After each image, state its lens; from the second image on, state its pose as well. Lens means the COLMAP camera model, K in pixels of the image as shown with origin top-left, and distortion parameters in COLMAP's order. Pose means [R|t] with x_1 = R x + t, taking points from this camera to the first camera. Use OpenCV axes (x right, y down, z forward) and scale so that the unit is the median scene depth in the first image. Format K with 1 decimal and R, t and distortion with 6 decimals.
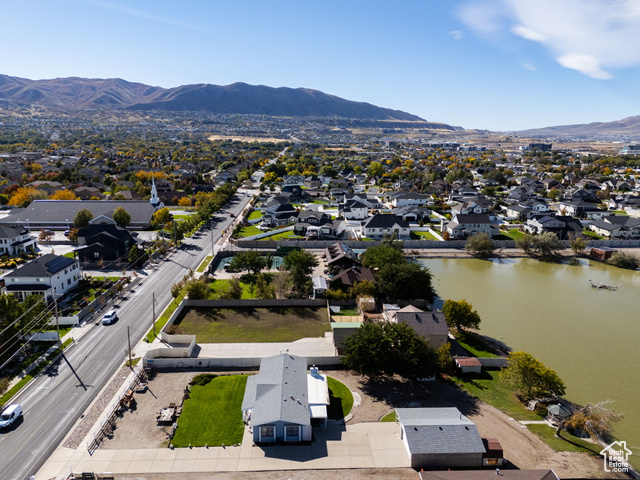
lens RADIAL K [[468.1, 0, 320.9], [0, 468.1, 237.7], [0, 0, 1]] dist [0.078405, -0.071345]
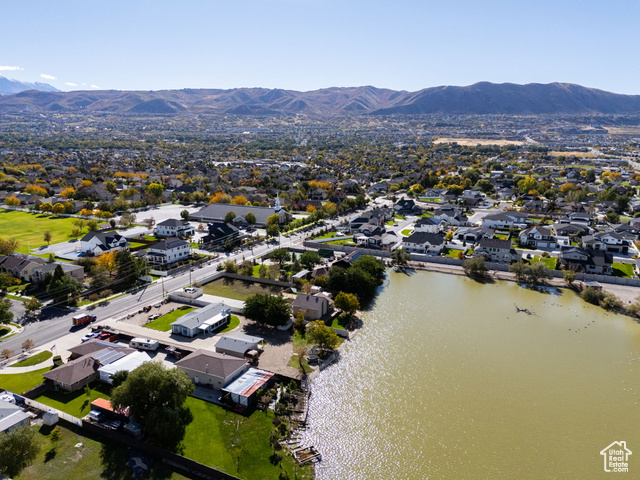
lens RADIAL K [[468.1, 0, 320.4], [0, 468.1, 238.5], [0, 0, 1]] dist [0.078405, -0.071345]
pose [[0.879418, 0.097582, -0.465941, 0.587118], [-0.096502, 0.994987, 0.026243, -0.049976], [0.466166, 0.021886, 0.884426, -0.253585]]
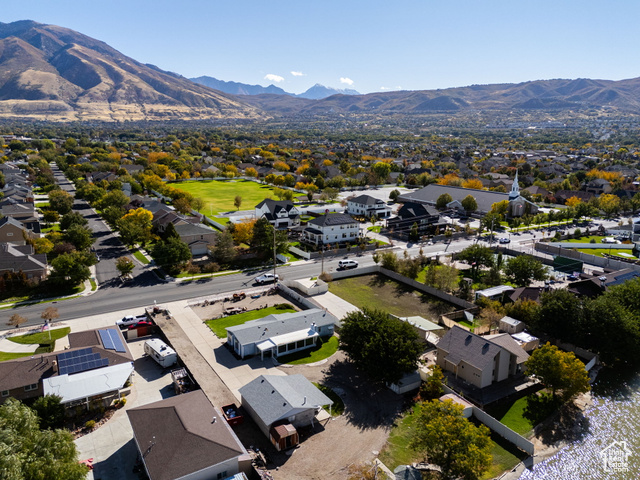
lens RADIAL K [[468.1, 0, 318.7], [0, 468.1, 238.8], [0, 0, 1]] dist [0.078405, -0.071345]
pose [[0.480352, 0.190694, -0.856095, 0.444941], [-0.191262, 0.975362, 0.109944, -0.023353], [0.855968, 0.110926, 0.504989, 0.207677]]
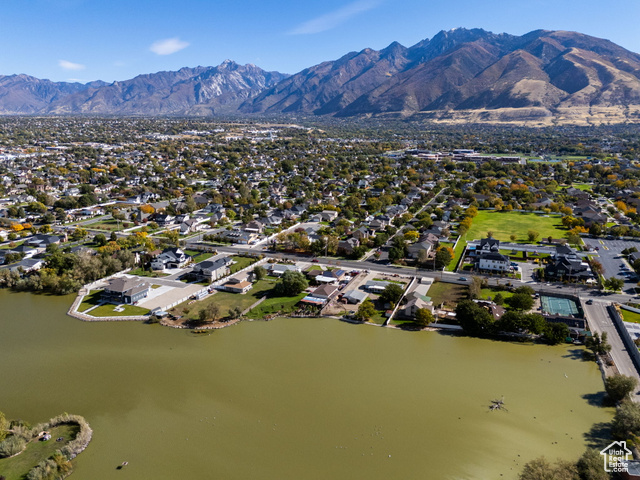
lens RADIAL K [[468.1, 0, 318.3], [0, 468.1, 239.1], [0, 0, 1]] dist [0.078405, -0.071345]
pose [[-0.418671, 0.202665, -0.885235, 1.446040], [-0.201434, 0.929775, 0.308129, -0.445293], [0.885516, 0.307321, -0.348446, 0.775009]]
